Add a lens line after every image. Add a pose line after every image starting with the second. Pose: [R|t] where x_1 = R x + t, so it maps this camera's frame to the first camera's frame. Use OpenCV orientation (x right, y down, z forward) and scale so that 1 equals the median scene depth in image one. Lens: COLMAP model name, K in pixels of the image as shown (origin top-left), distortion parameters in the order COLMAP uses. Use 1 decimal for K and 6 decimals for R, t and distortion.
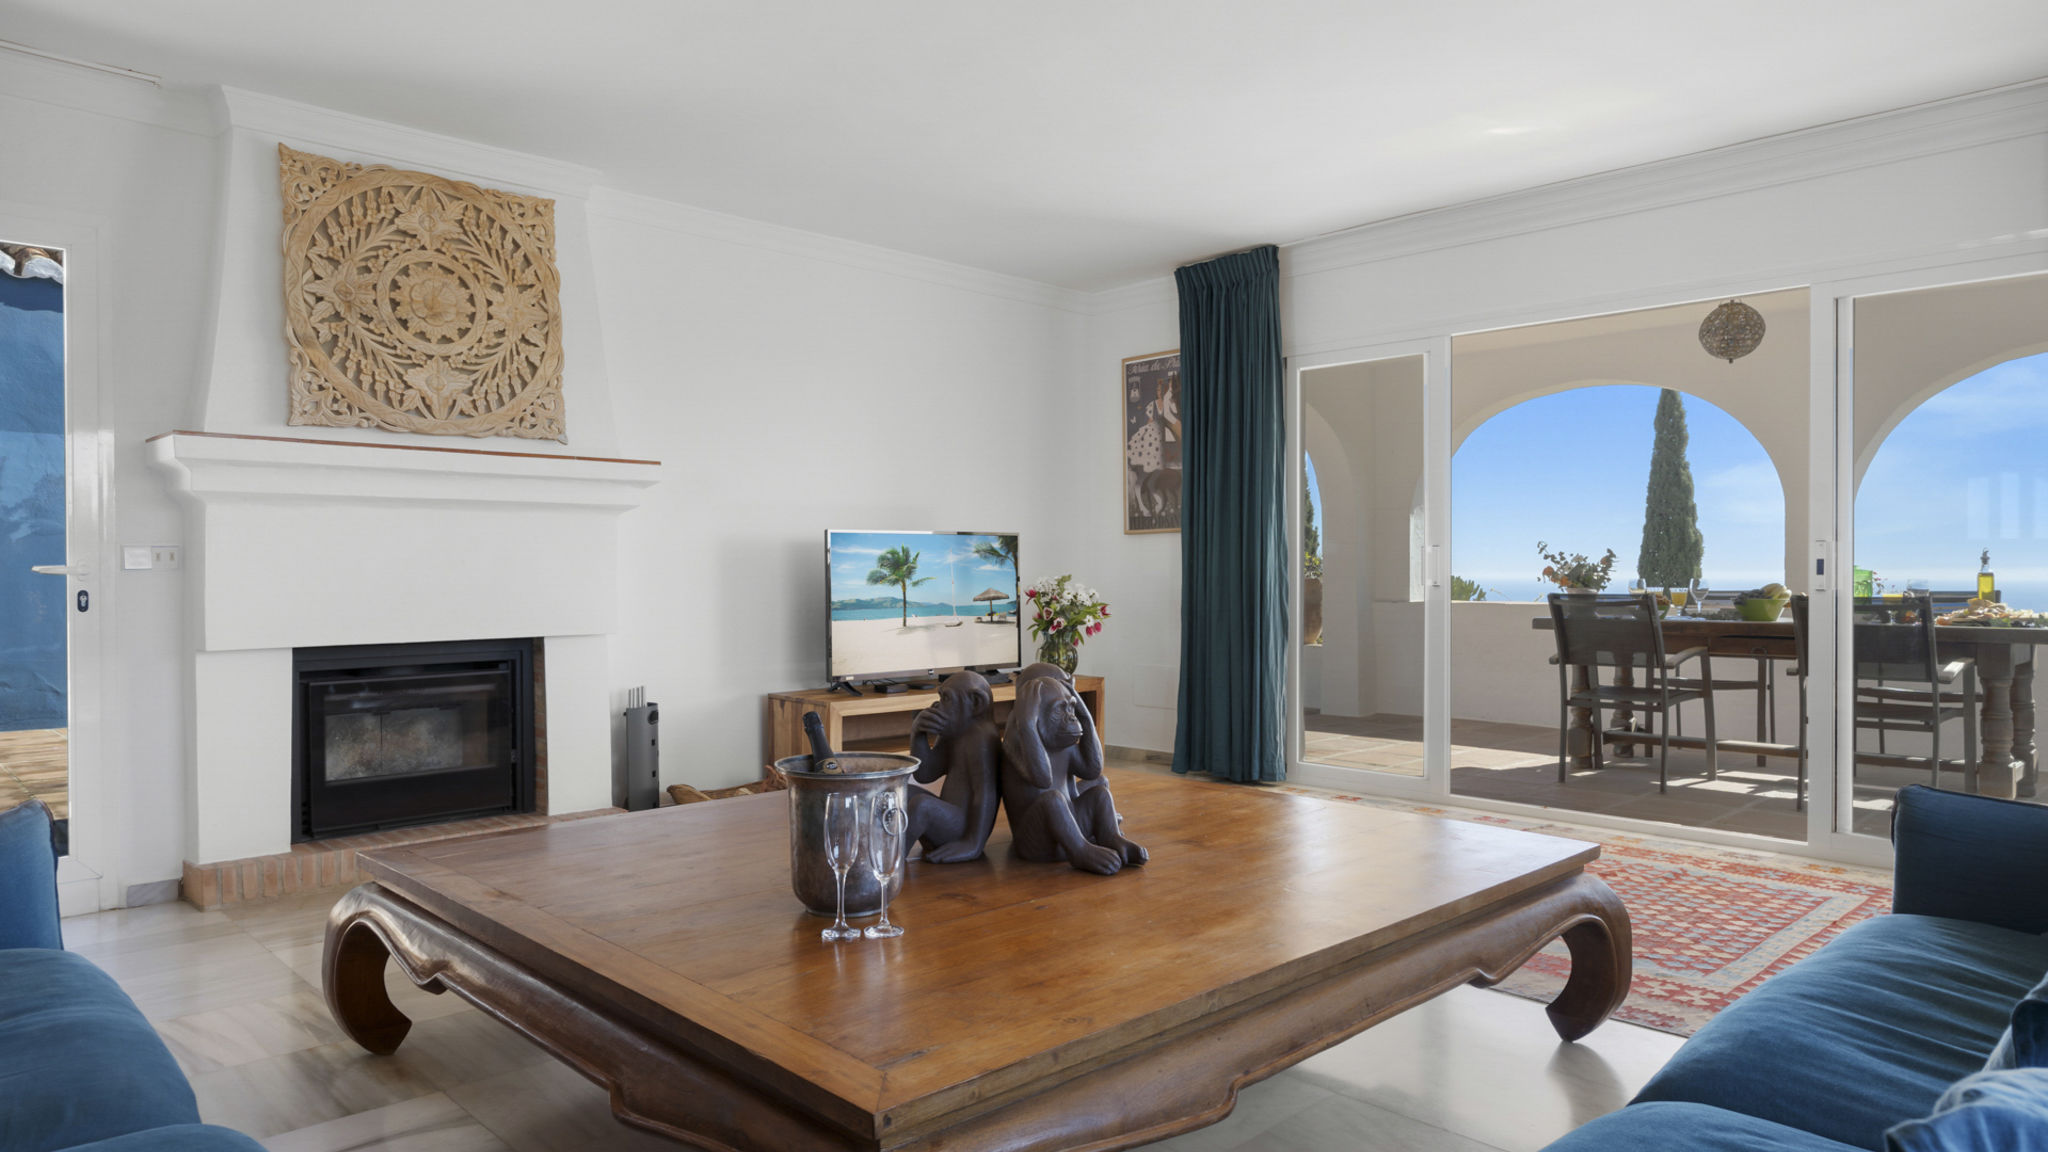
lens RADIAL K [[1278.7, 0, 1022.5], [0, 1278.7, 573.5], [0, 0, 1]] dist [0.005055, 0.000926]
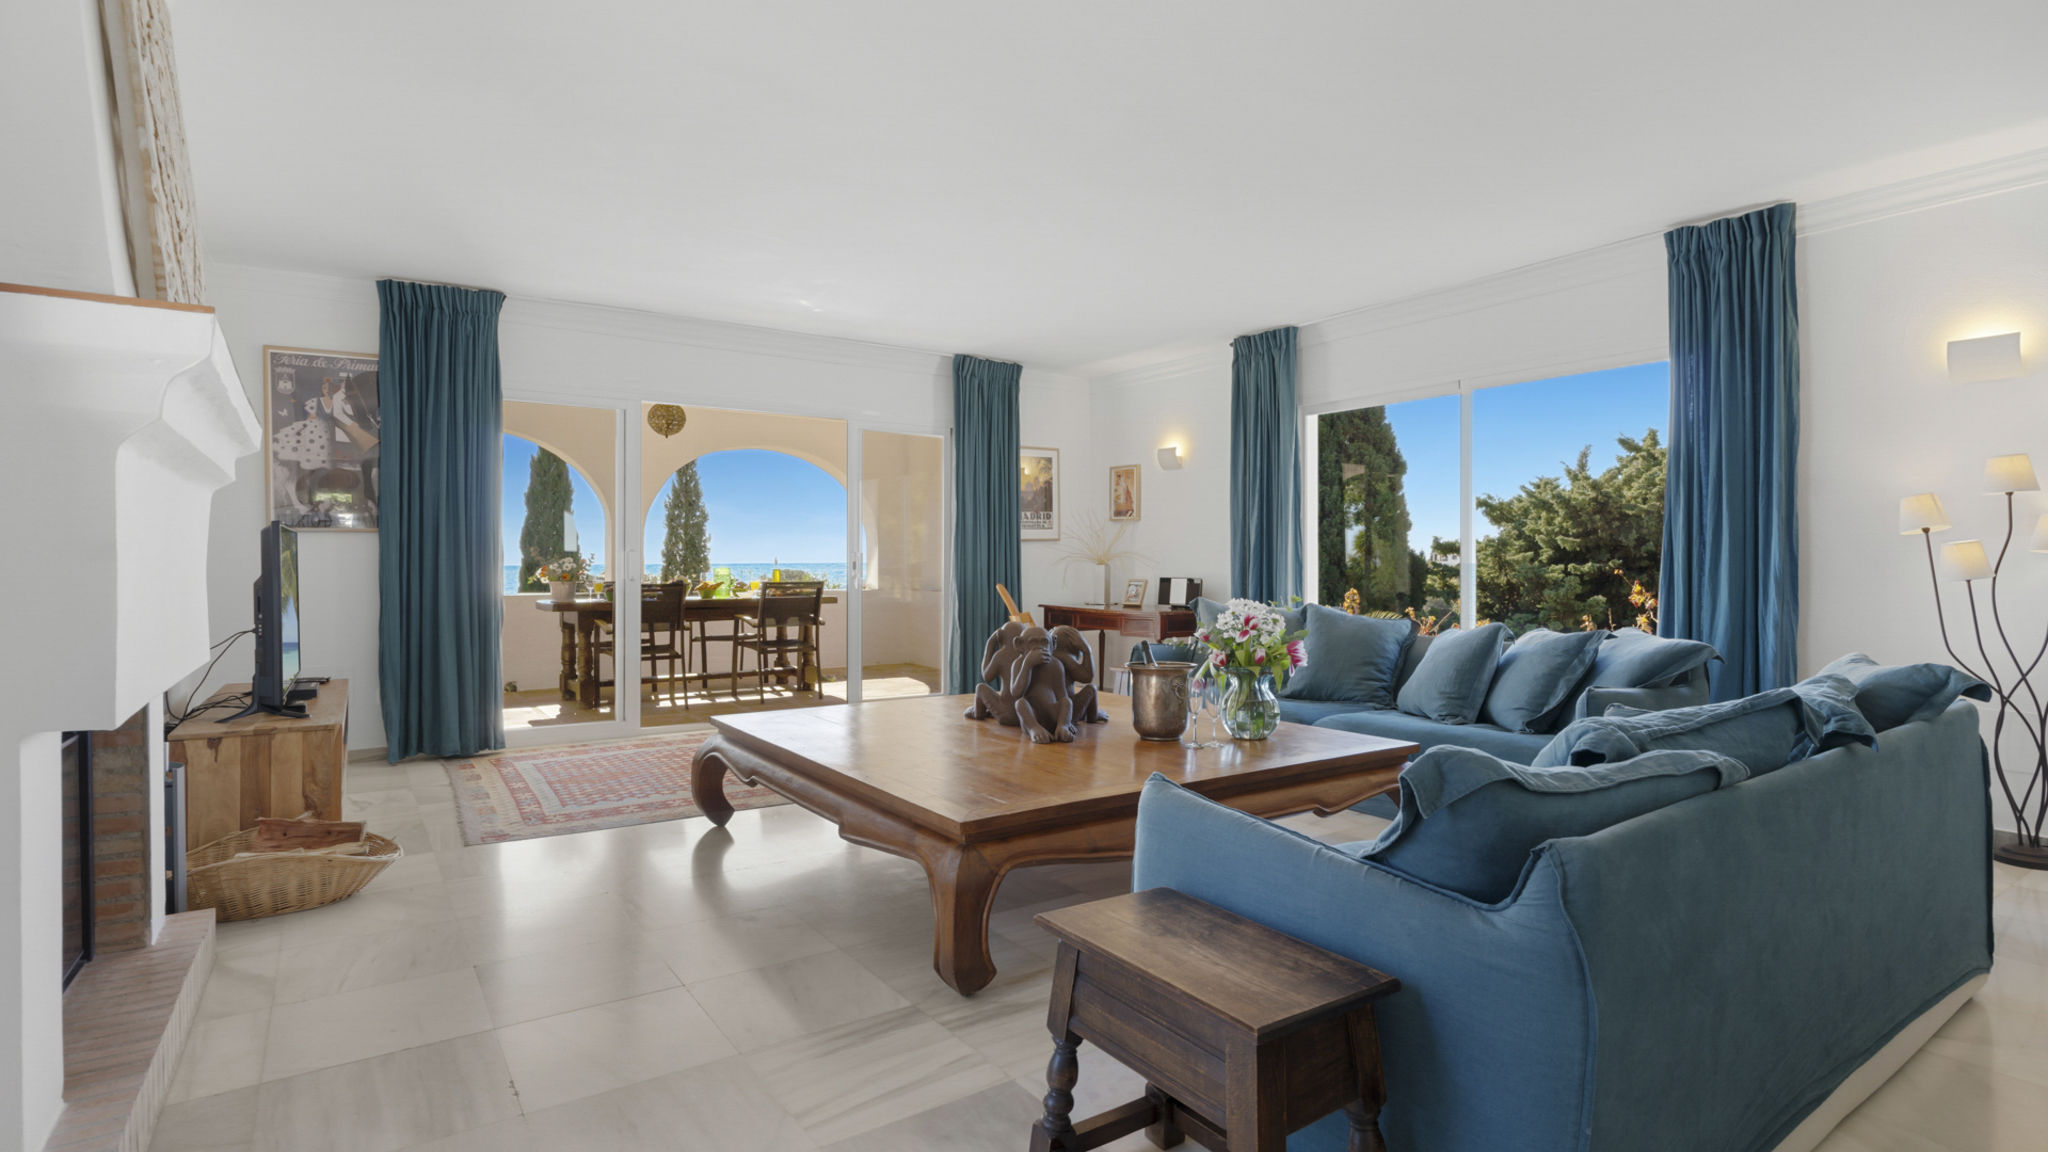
lens RADIAL K [[1001.3, 0, 1016.4], [0, 1001.3, 566.2], [0, 0, 1]] dist [-0.003976, -0.000342]
pose [[0.157137, 0.000383, 0.987577, -0.576922], [0.002900, 0.999995, -0.000849, -0.003260], [-0.987572, 0.002997, 0.157136, 0.353217]]
